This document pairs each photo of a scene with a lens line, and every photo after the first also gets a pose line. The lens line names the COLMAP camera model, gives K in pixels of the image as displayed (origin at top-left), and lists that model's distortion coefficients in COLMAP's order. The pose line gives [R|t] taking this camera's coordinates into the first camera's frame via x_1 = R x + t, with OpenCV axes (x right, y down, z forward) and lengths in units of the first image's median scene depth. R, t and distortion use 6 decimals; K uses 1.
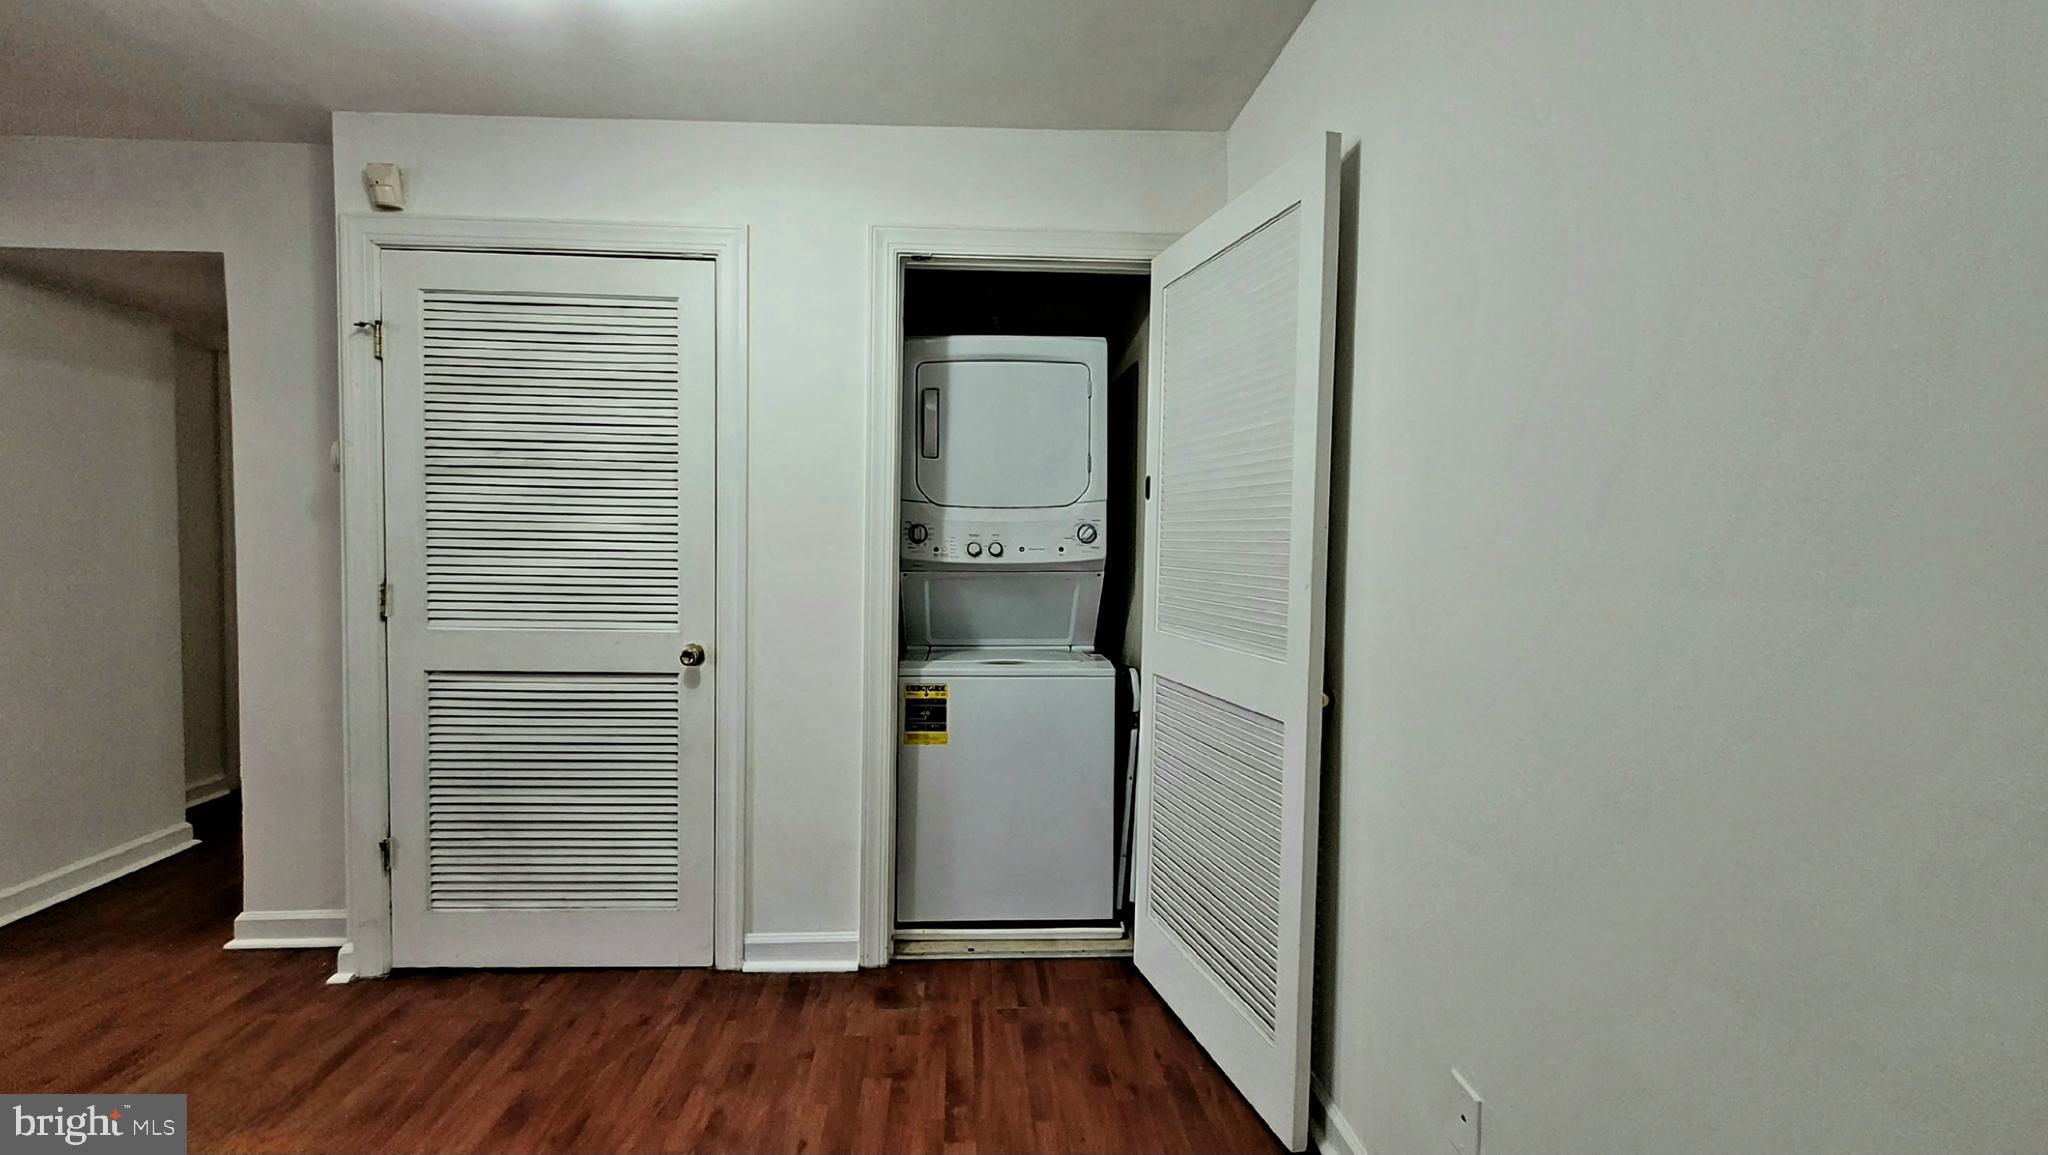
lens RADIAL K [[803.2, 0, 988.9], [0, 803.2, 572.2], [0, 0, 1]] dist [0.003796, 0.000314]
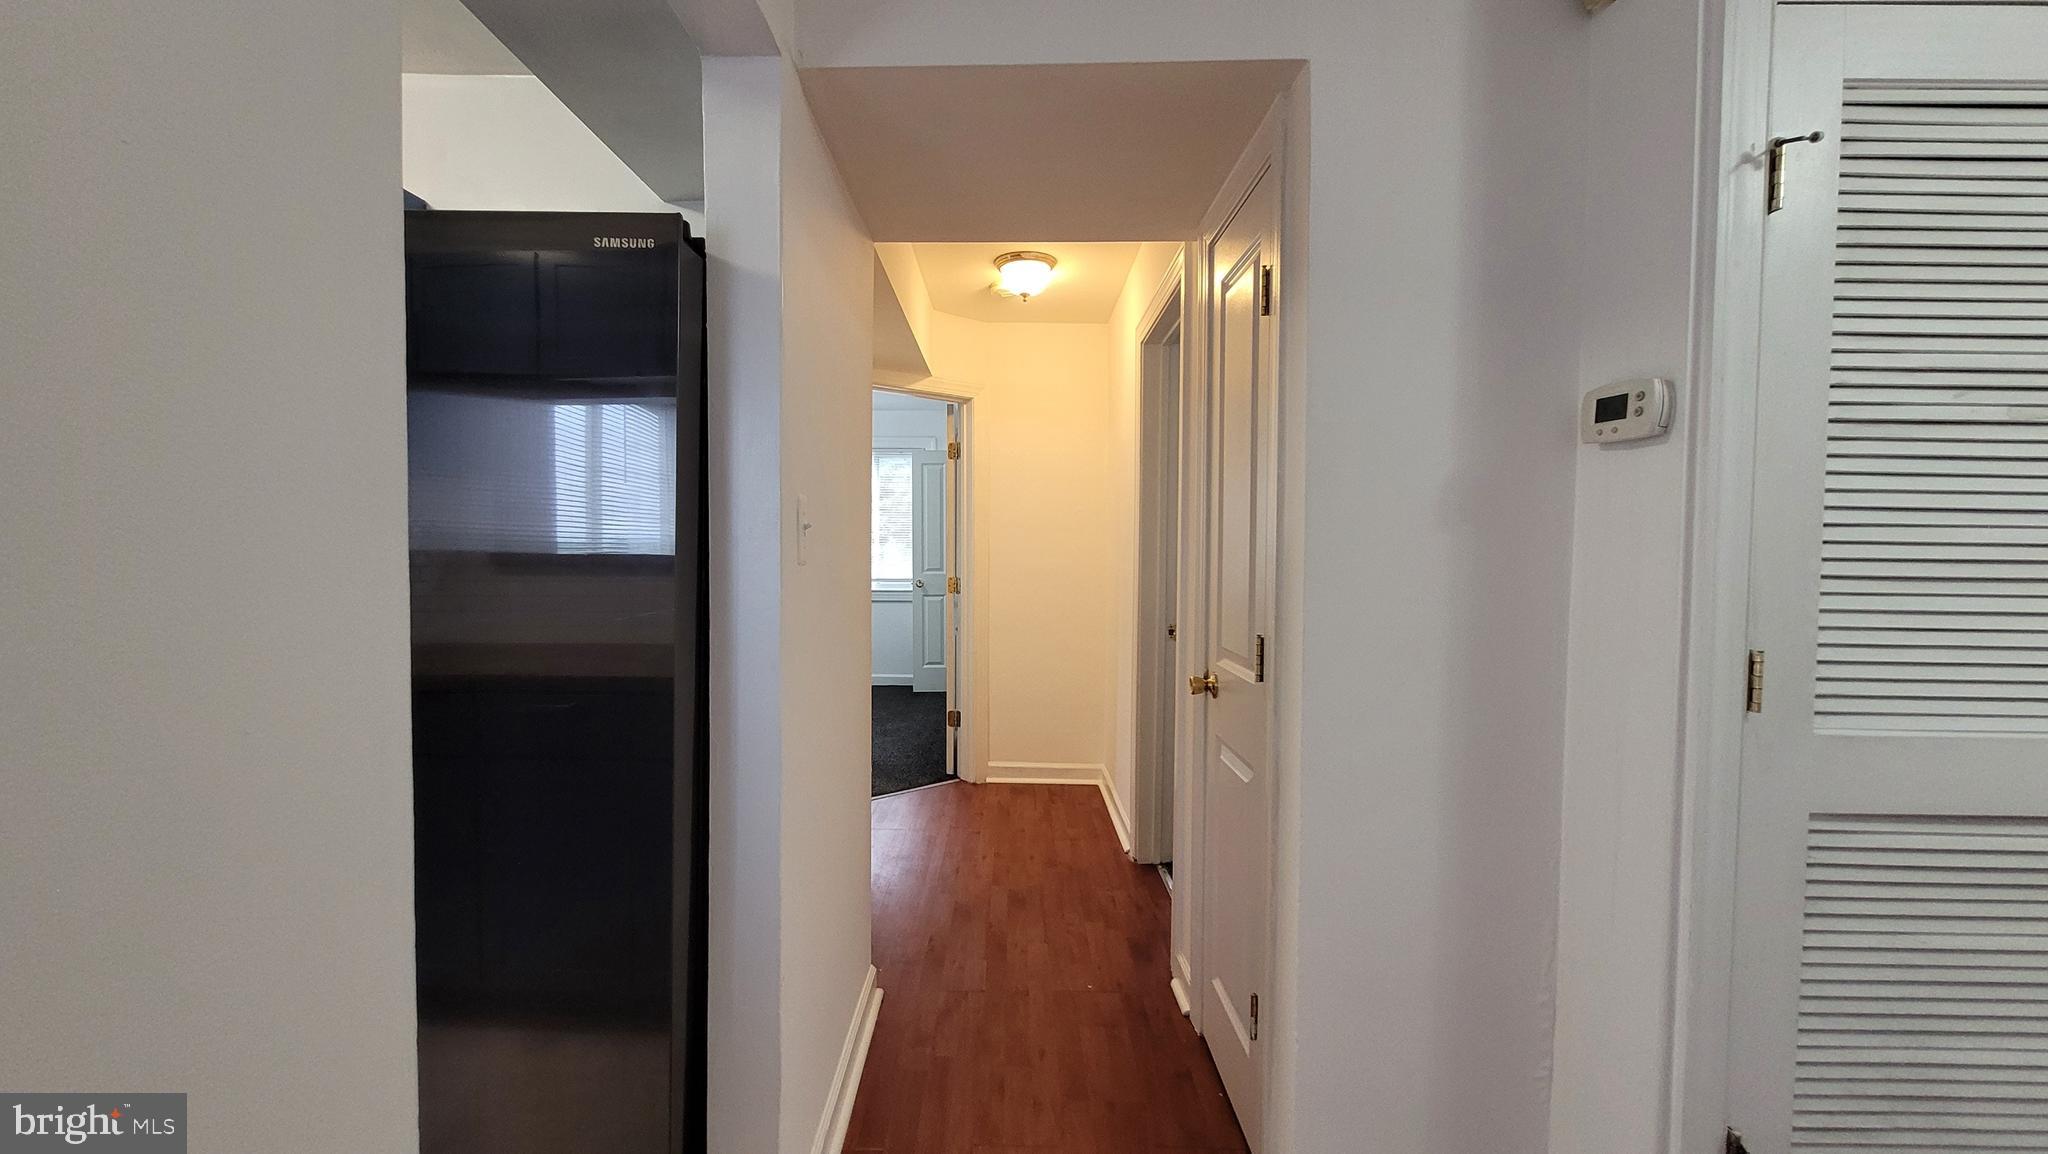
lens RADIAL K [[803.2, 0, 988.9], [0, 803.2, 571.7], [0, 0, 1]] dist [0.003796, 0.000314]
pose [[0.999244, -0.005090, -0.038541, -1.209485], [0.004594, 0.999905, -0.012960, -0.030110], [0.038603, 0.012773, 0.999173, 0.450328]]
